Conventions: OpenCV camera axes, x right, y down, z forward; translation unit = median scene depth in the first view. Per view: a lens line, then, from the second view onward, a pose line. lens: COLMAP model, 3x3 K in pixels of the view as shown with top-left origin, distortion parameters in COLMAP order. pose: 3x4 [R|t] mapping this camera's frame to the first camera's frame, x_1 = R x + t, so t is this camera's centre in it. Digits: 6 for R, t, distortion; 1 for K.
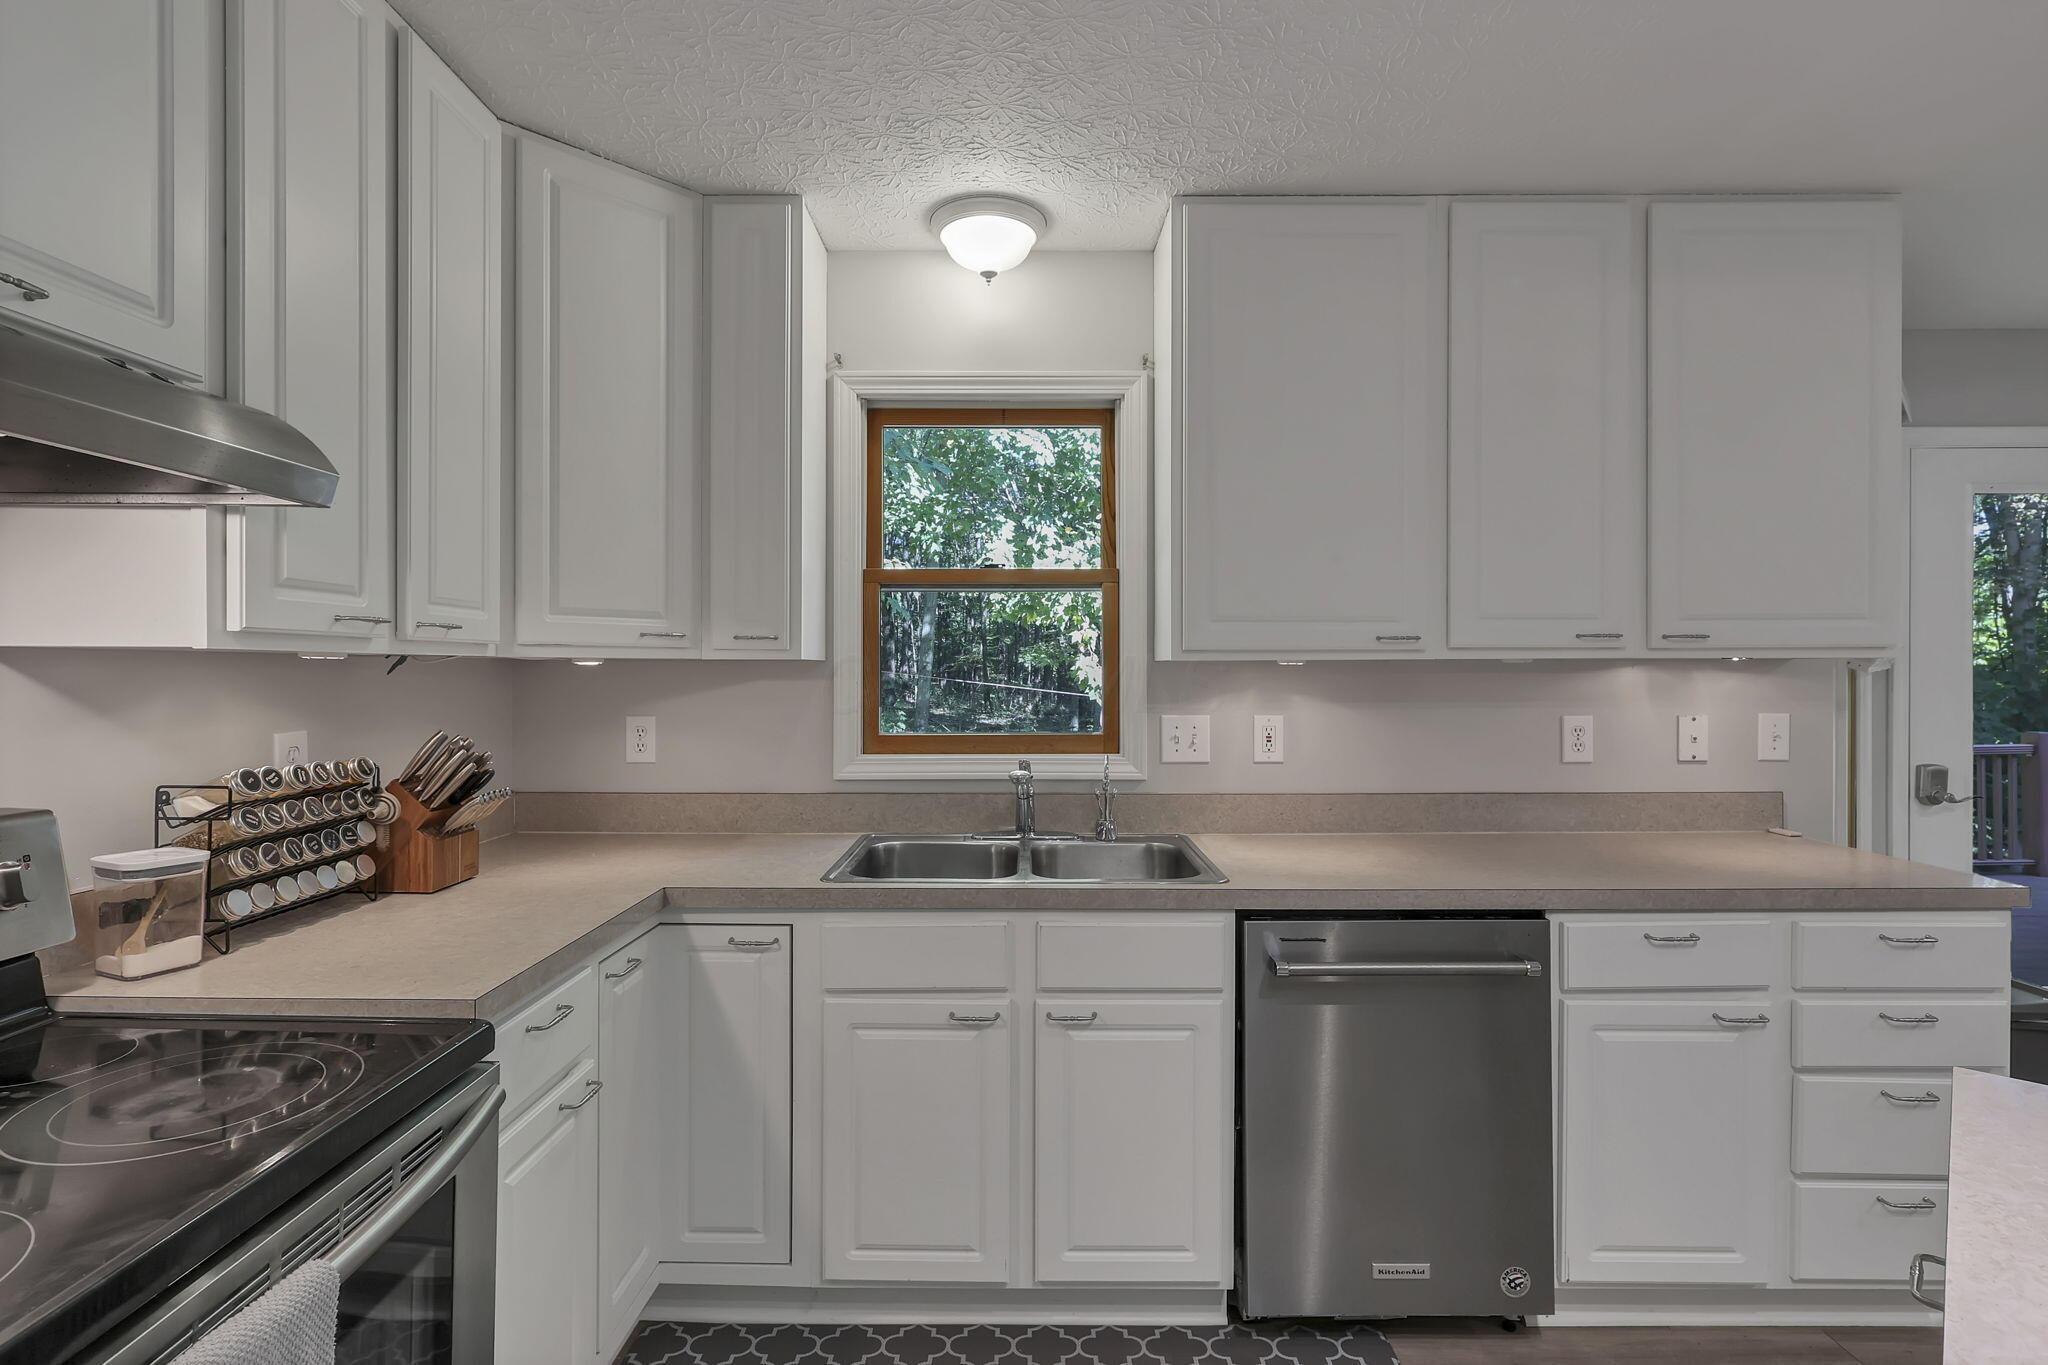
lens RADIAL K [[976.0, 0, 1032.1], [0, 976.0, 668.8], [0, 0, 1]] dist [0.000282, 0.000103]
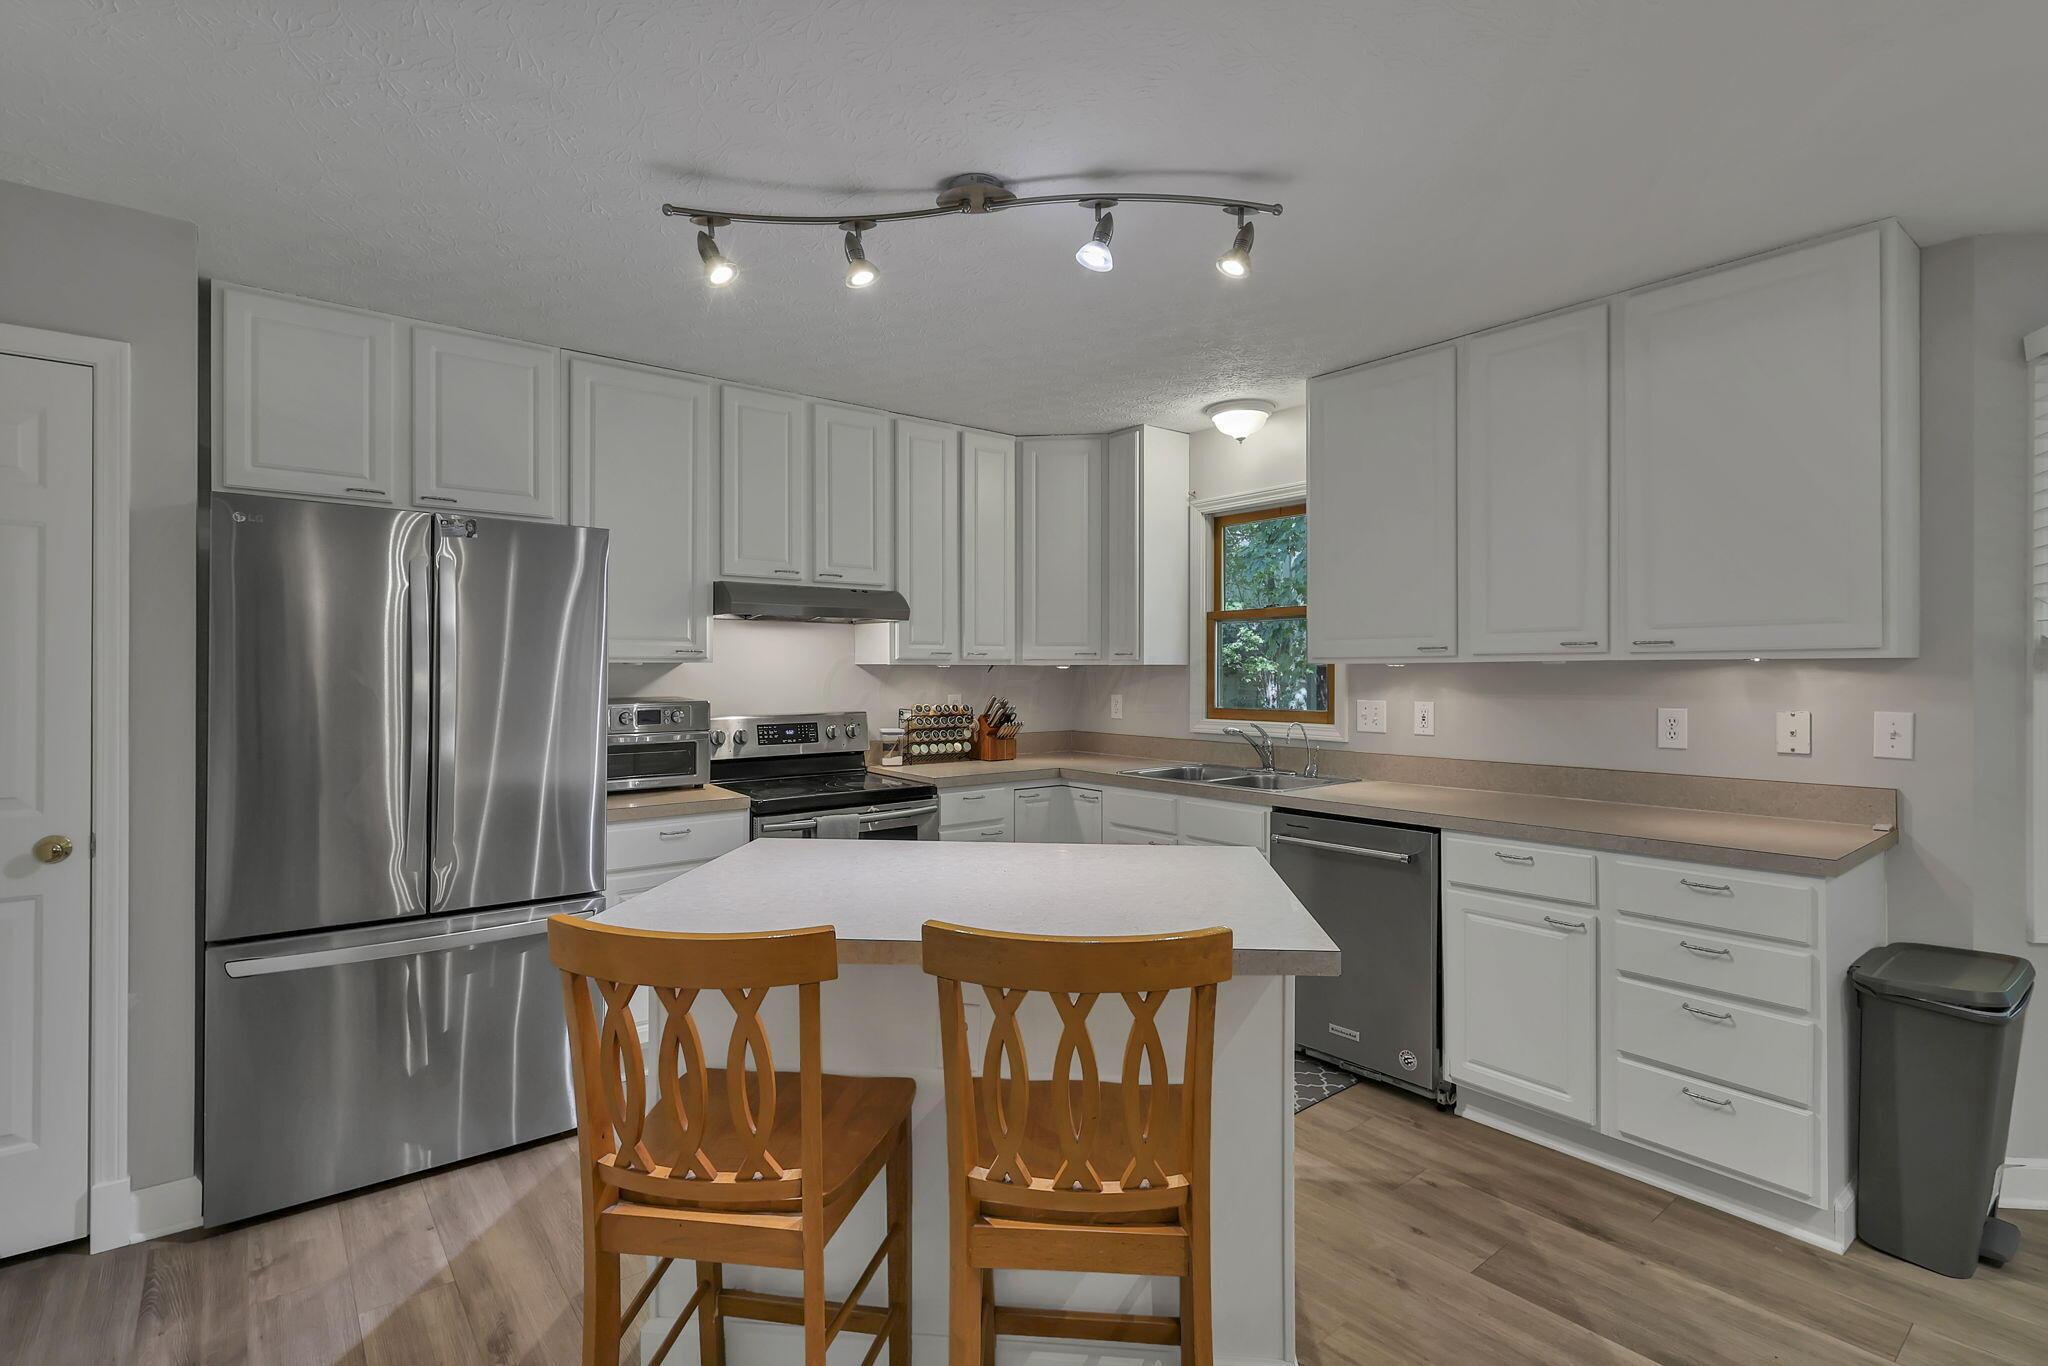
lens RADIAL K [[976.0, 0, 1032.1], [0, 976.0, 670.8], [0, 0, 1]] dist [0.000282, 0.000103]
pose [[0.625780, -0.000855, -0.779999, 1.139642], [0.002987, 0.999995, 0.001300, -0.001195], [0.779994, -0.003144, 0.625779, -0.382972]]
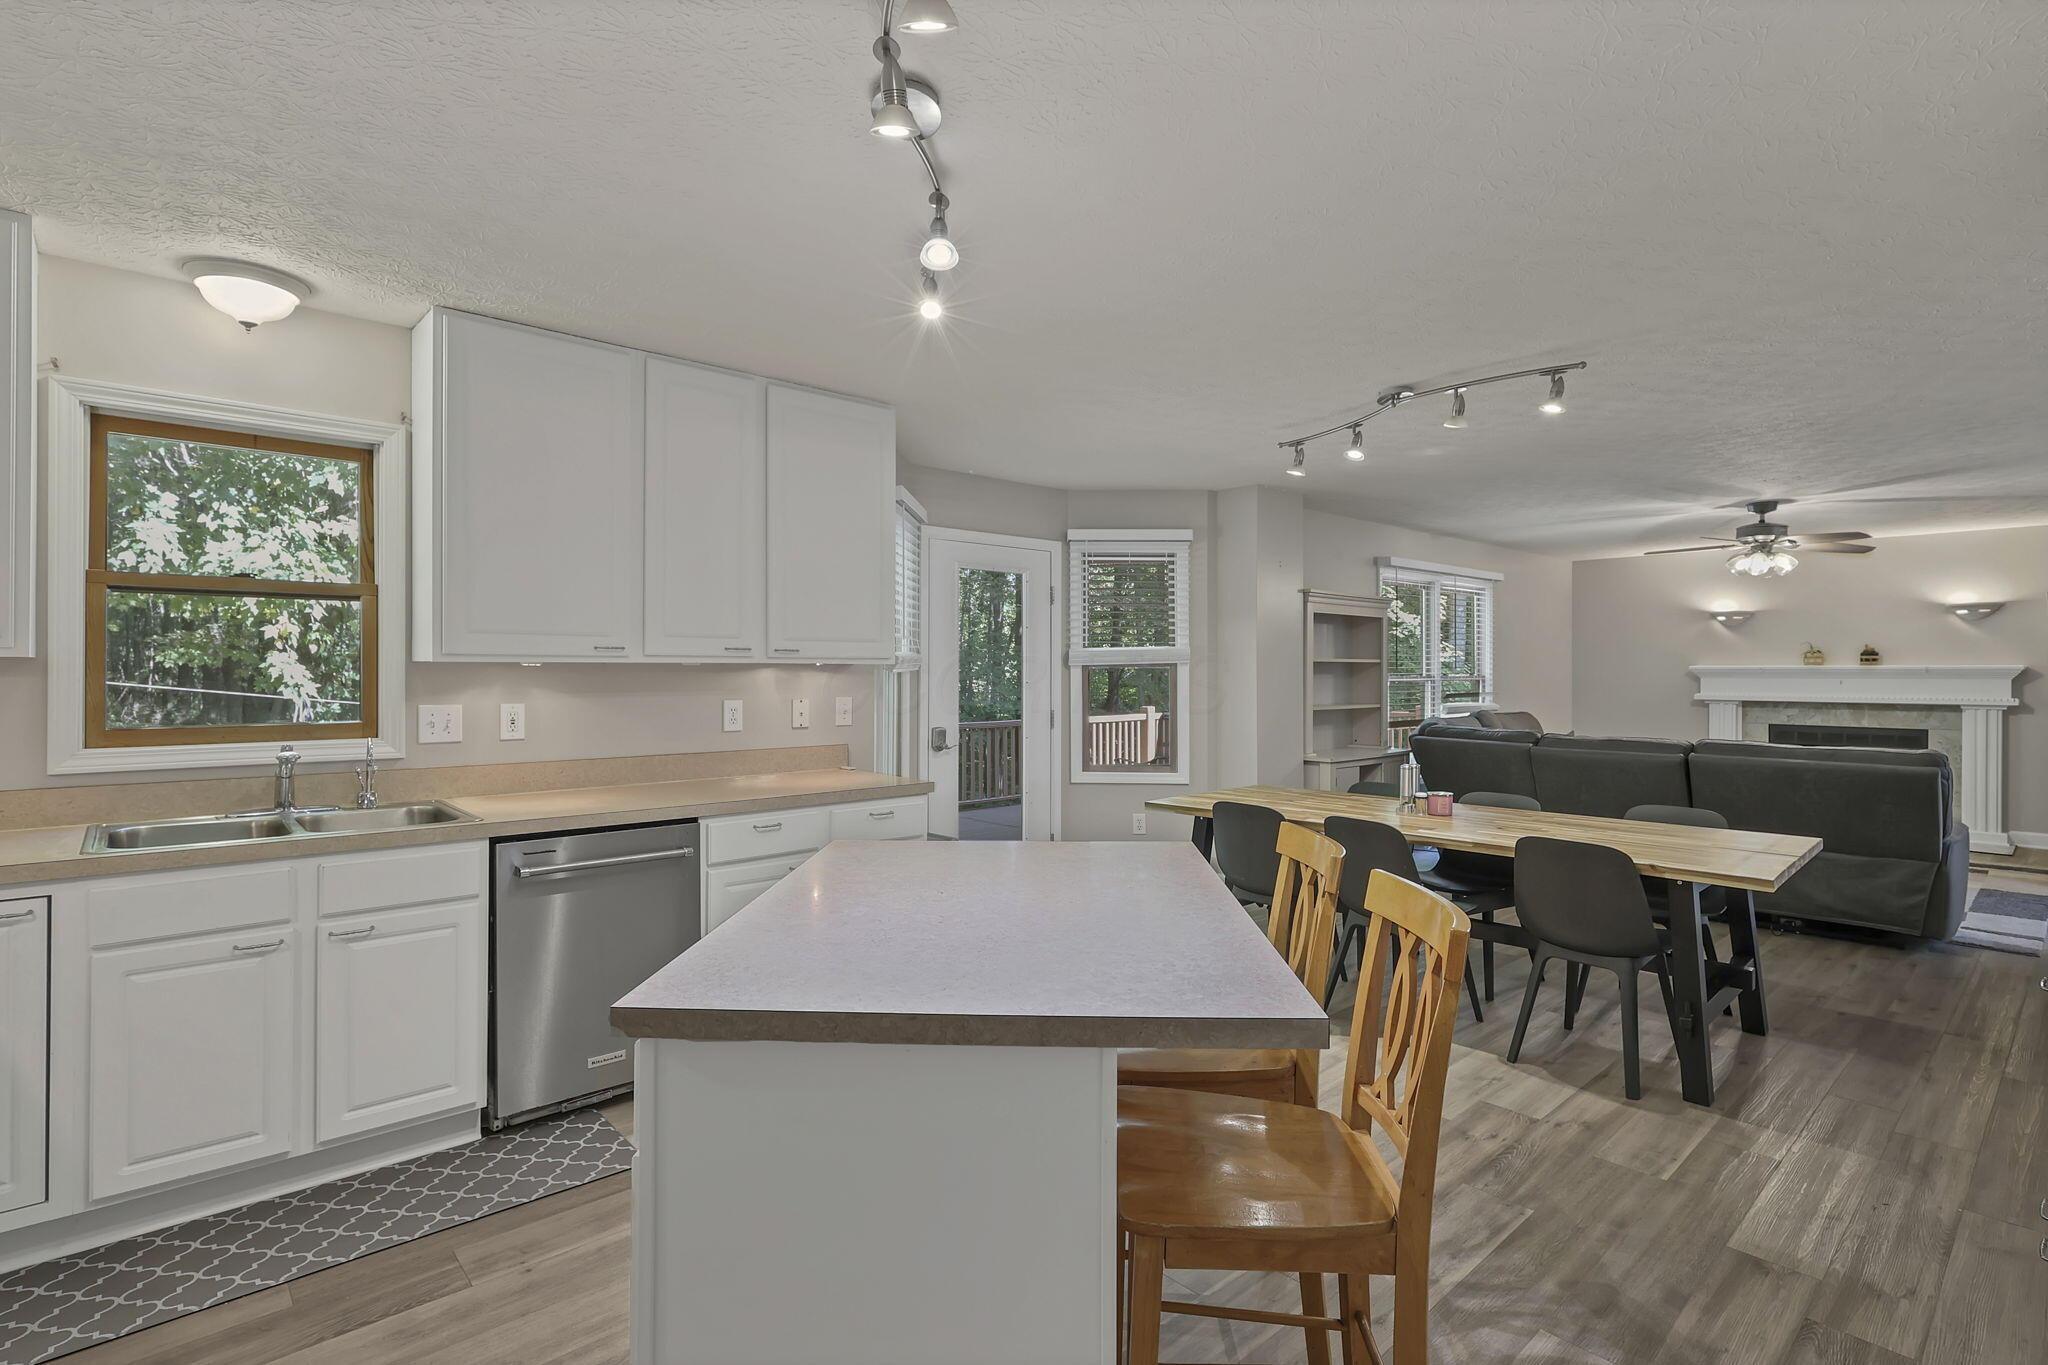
lens RADIAL K [[976.0, 0, 1009.8], [0, 976.0, 678.2], [0, 0, 1]] dist [0.000282, 0.000103]
pose [[0.751741, -0.000532, 0.659459, -0.138802], [-0.005444, 0.999961, 0.007013, 0.000327], [-0.659436, -0.008862, 0.751708, -0.494243]]
